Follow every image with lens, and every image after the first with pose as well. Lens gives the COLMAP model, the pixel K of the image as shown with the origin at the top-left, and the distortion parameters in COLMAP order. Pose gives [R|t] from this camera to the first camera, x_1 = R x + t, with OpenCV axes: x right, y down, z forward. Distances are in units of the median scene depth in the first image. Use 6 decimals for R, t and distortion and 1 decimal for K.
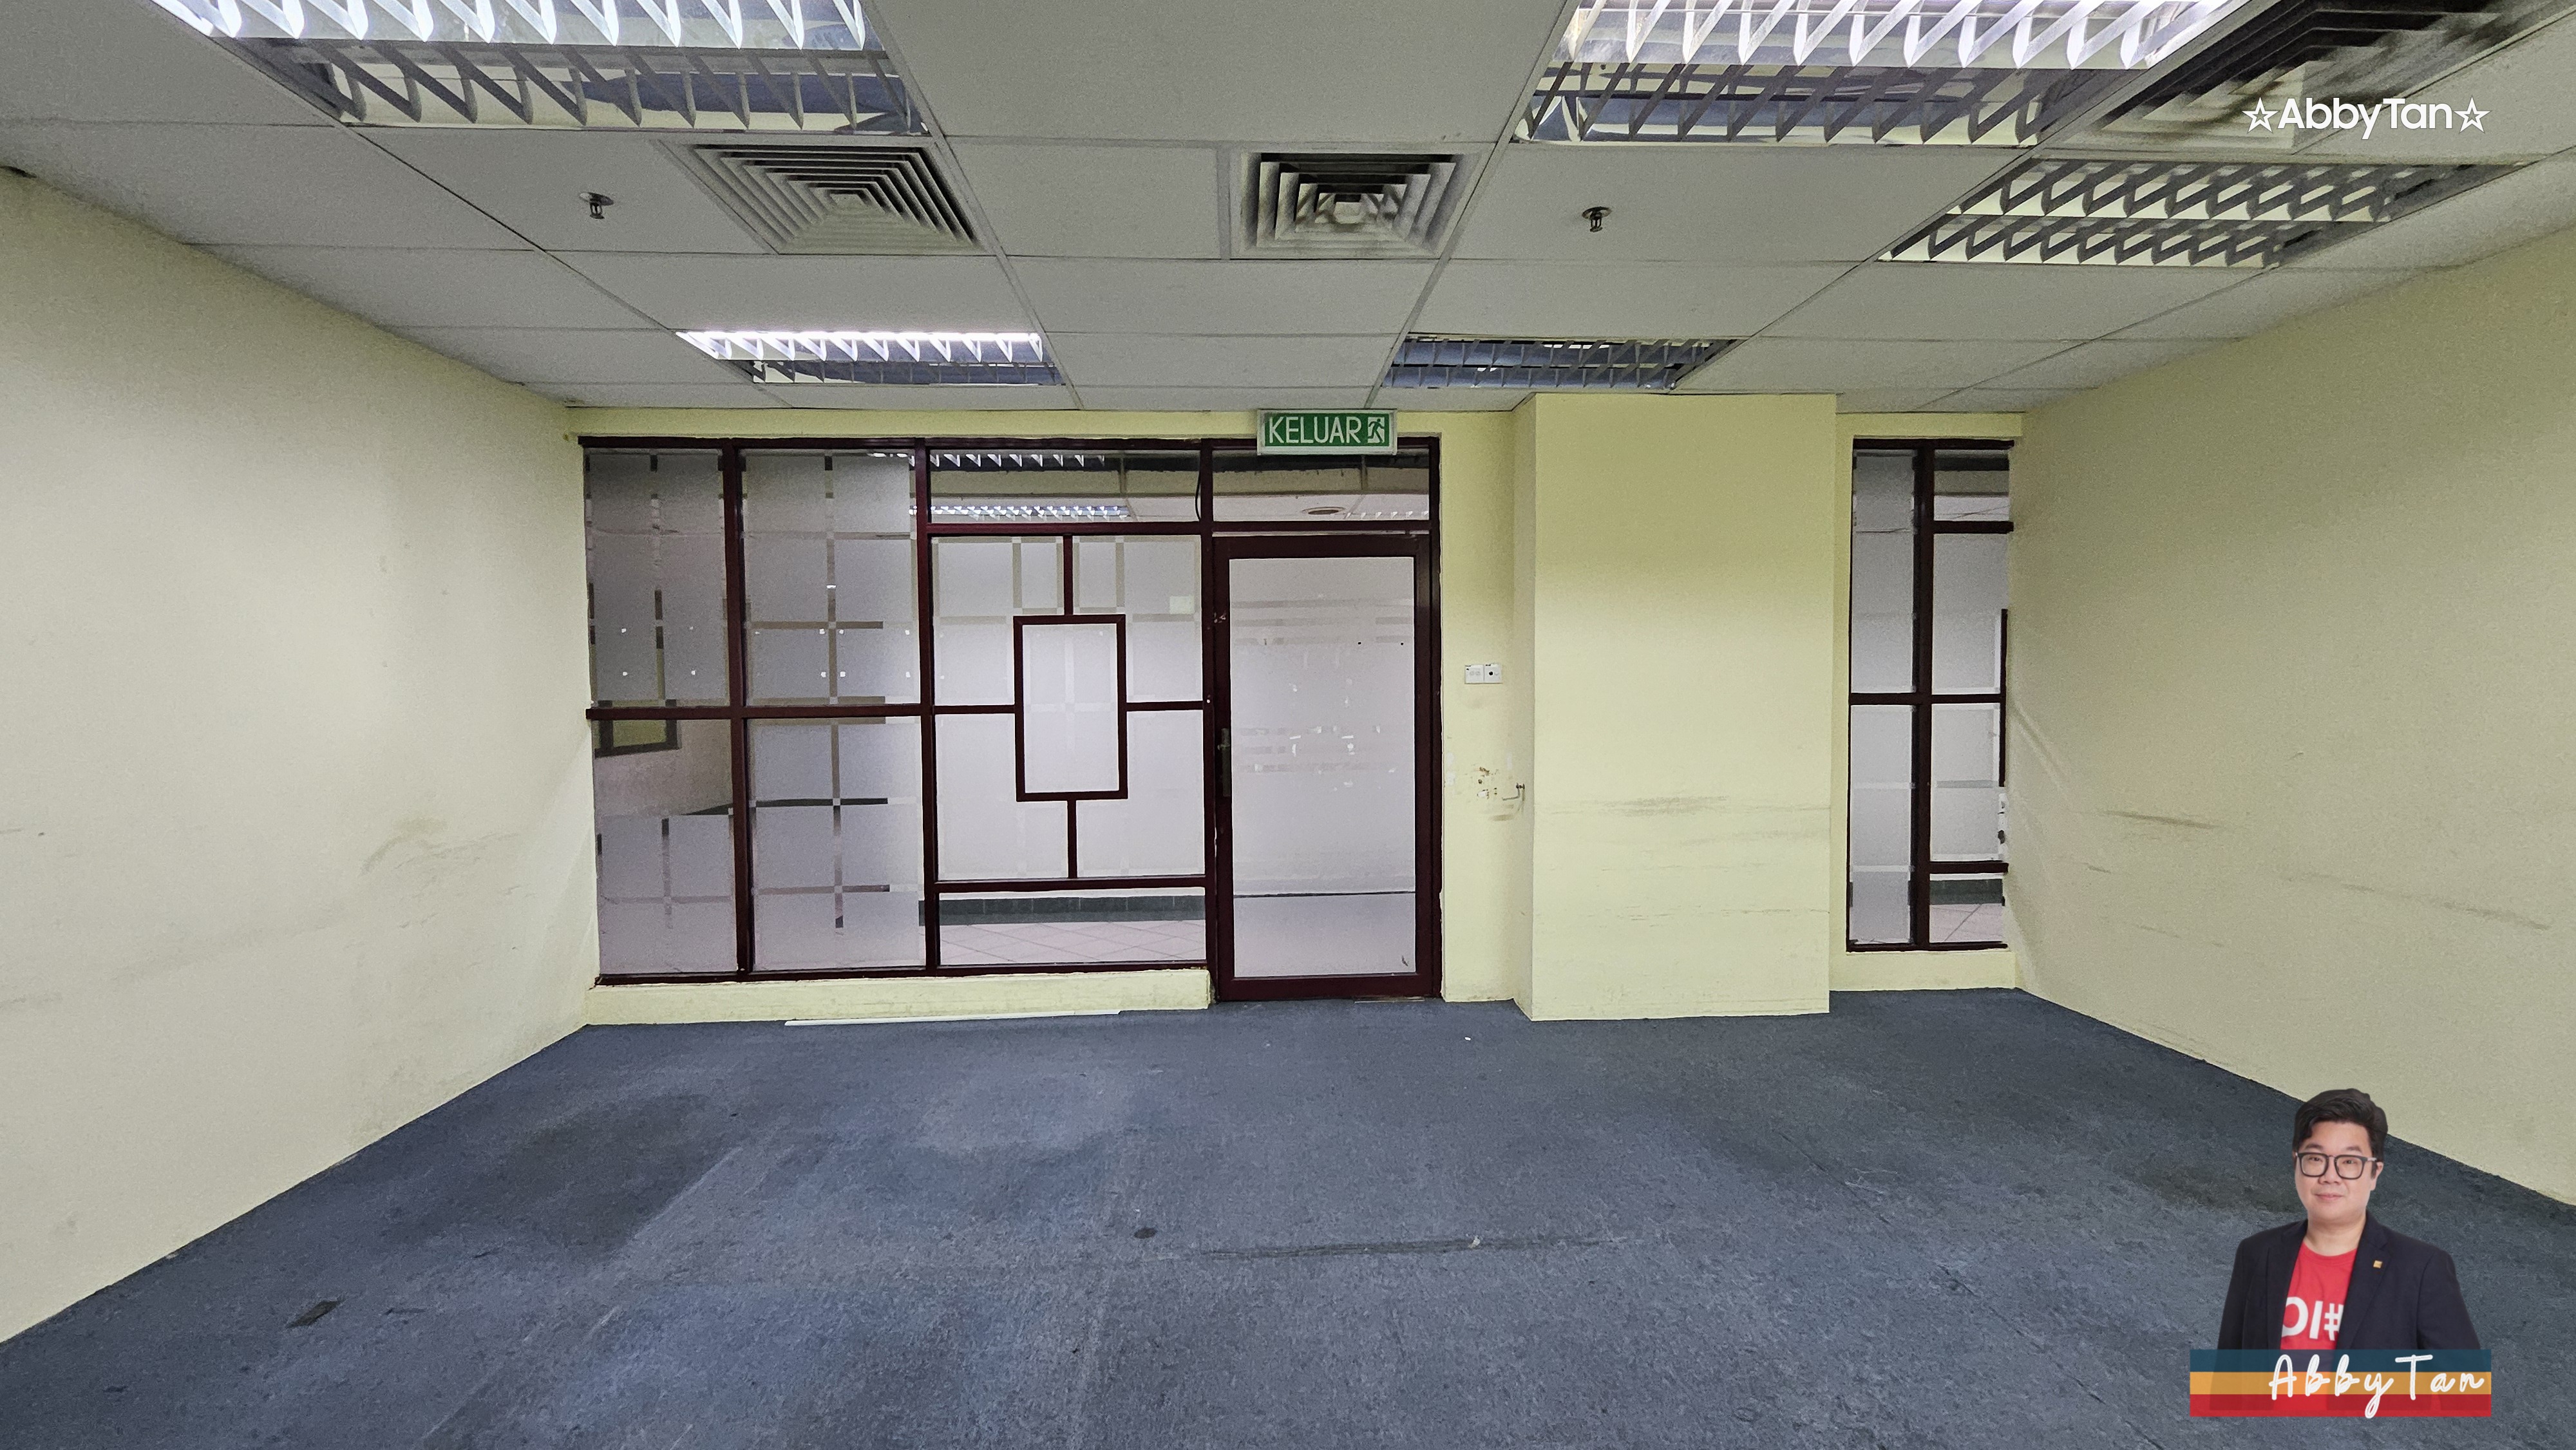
lens RADIAL K [[1014.1, 0, 1279.9], [0, 1014.1, 726.0], [0, 0, 1]] dist [0.001446, -0.000338]
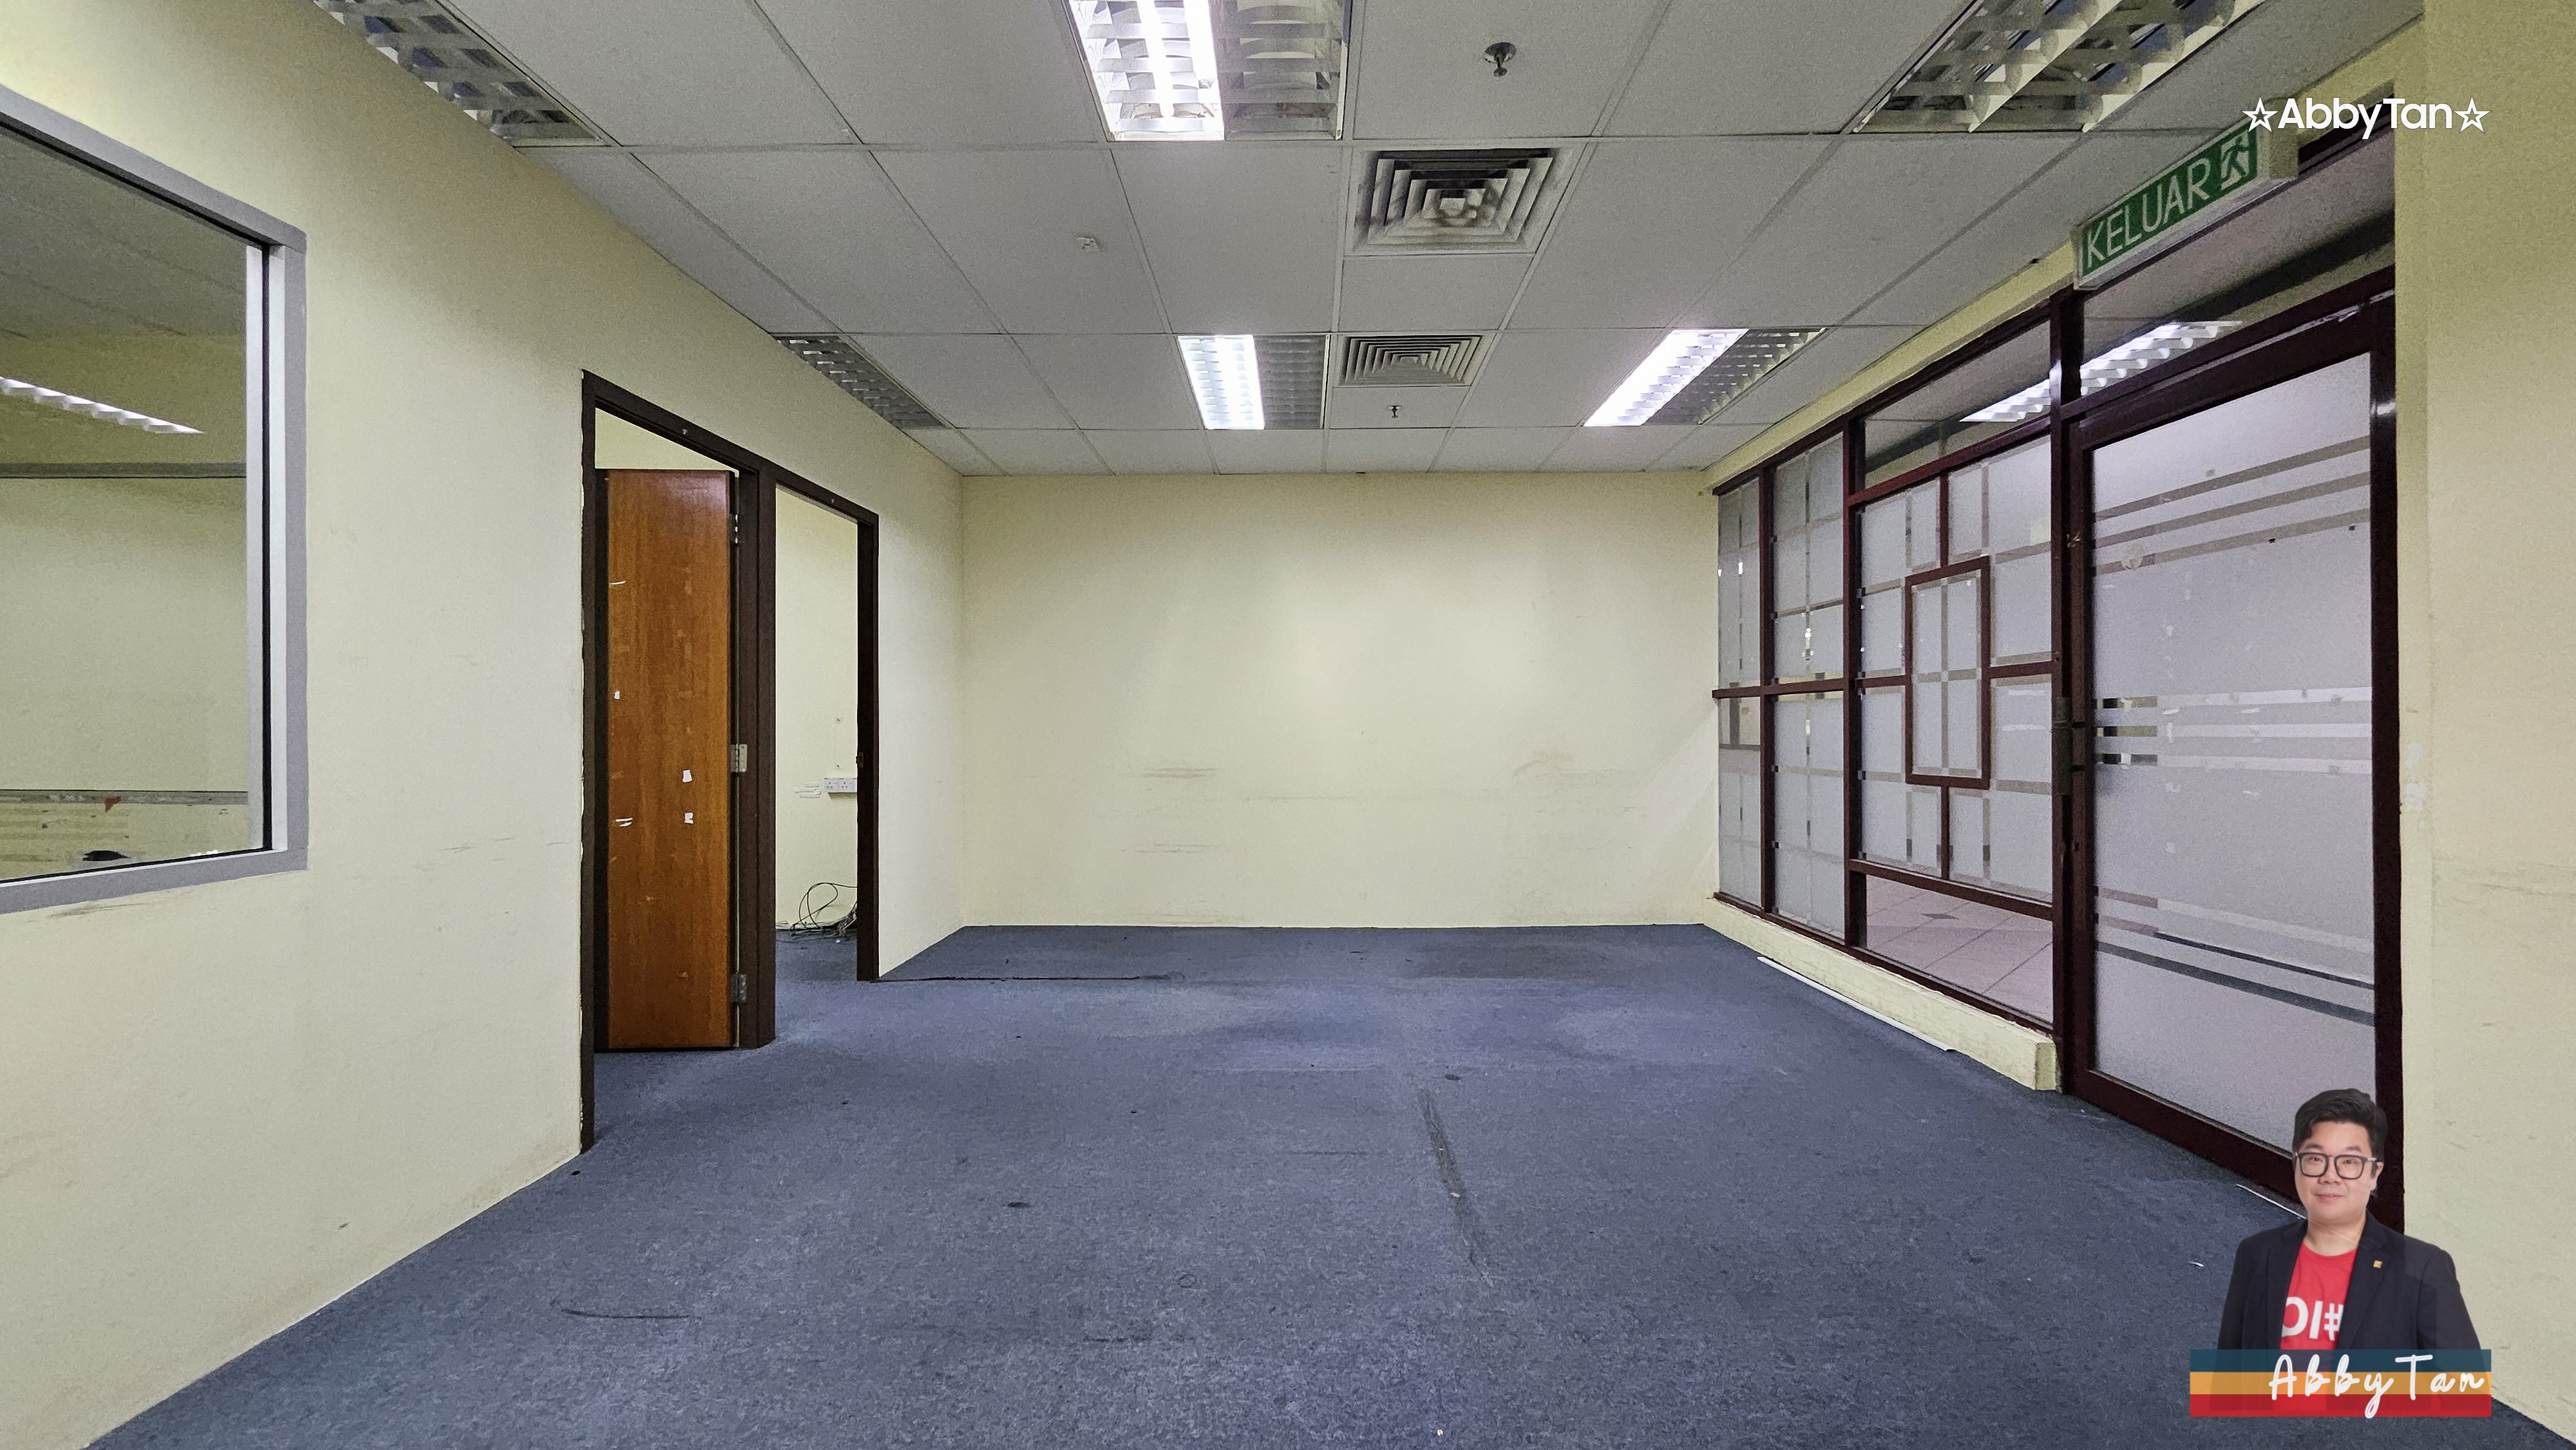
lens RADIAL K [[1014.1, 0, 1288.6], [0, 1014.1, 723.3], [0, 0, 1]] dist [0.001446, -0.000338]
pose [[-0.065374, 0.008500, -0.997825, 0.692408], [-0.033287, 0.999389, 0.010694, 0.031155], [0.997305, 0.033914, -0.065051, 0.524223]]
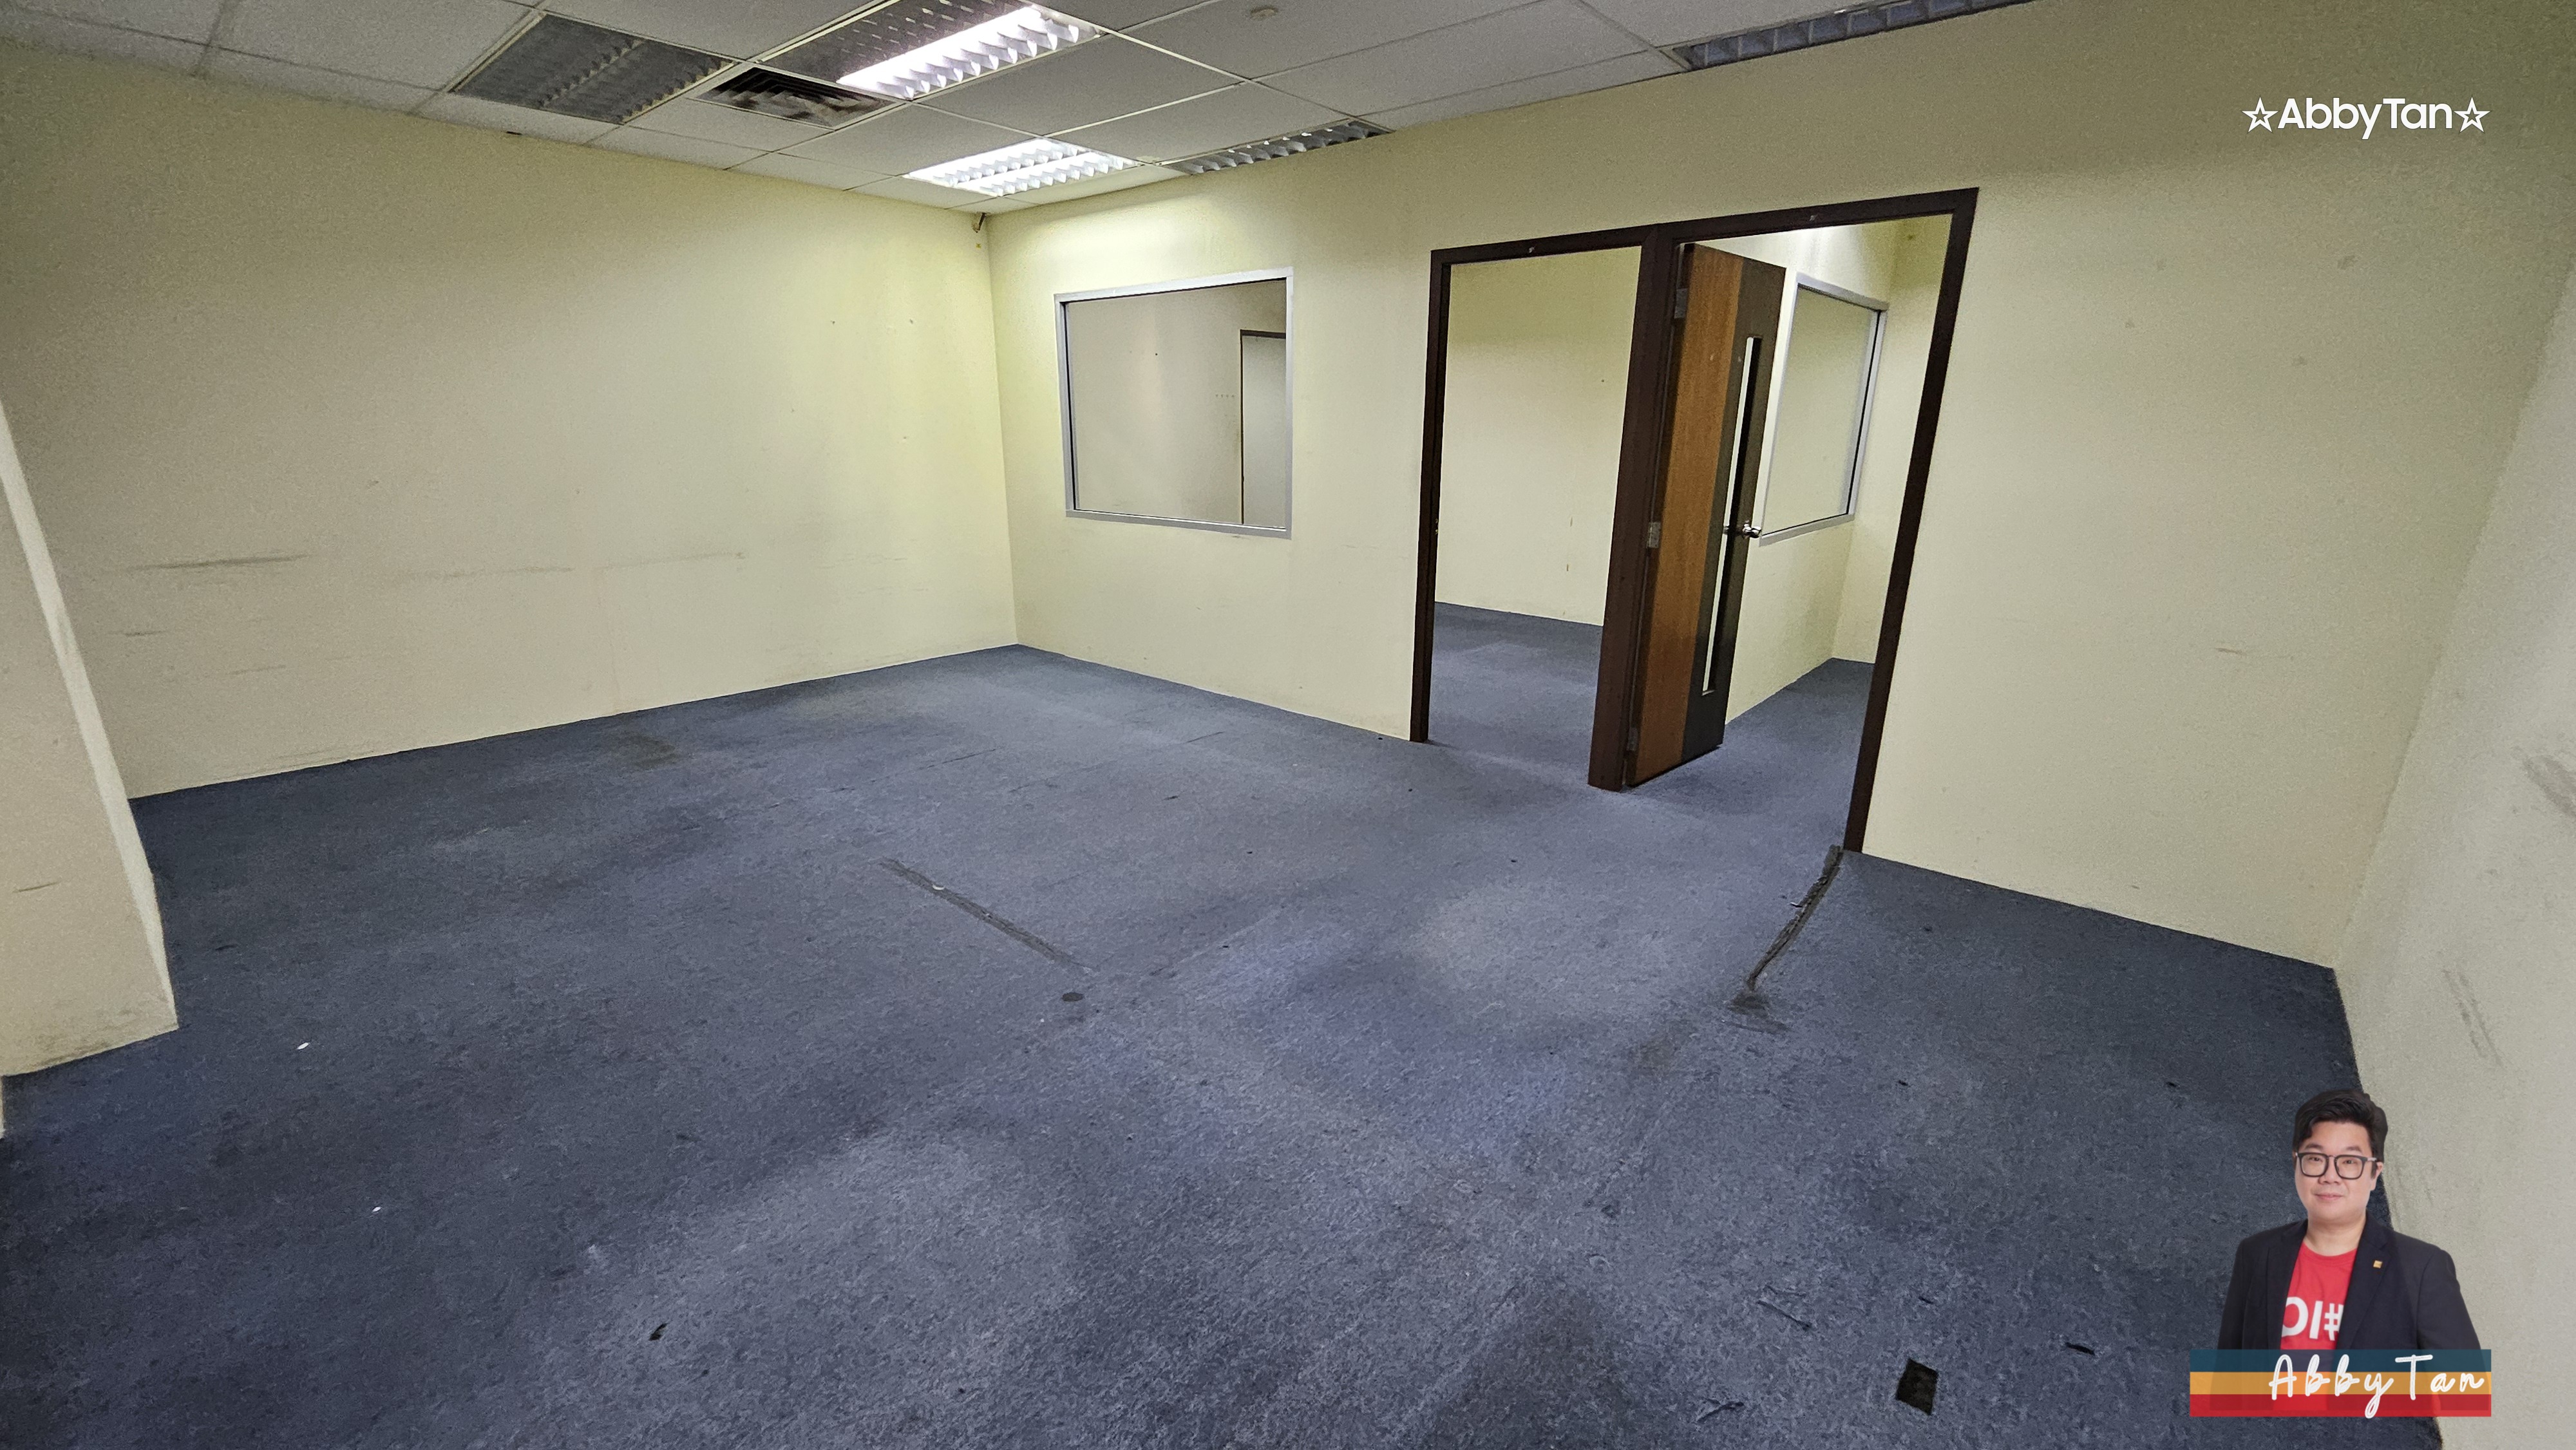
lens RADIAL K [[1014.1, 0, 1277.1], [0, 1014.1, 712.2], [0, 0, 1]] dist [0.001446, -0.000338]
pose [[-0.718642, -0.188481, 0.669349, -0.545693], [0.023291, 0.955502, 0.294064, -0.037000], [-0.694990, 0.226917, -0.682274, 0.899478]]
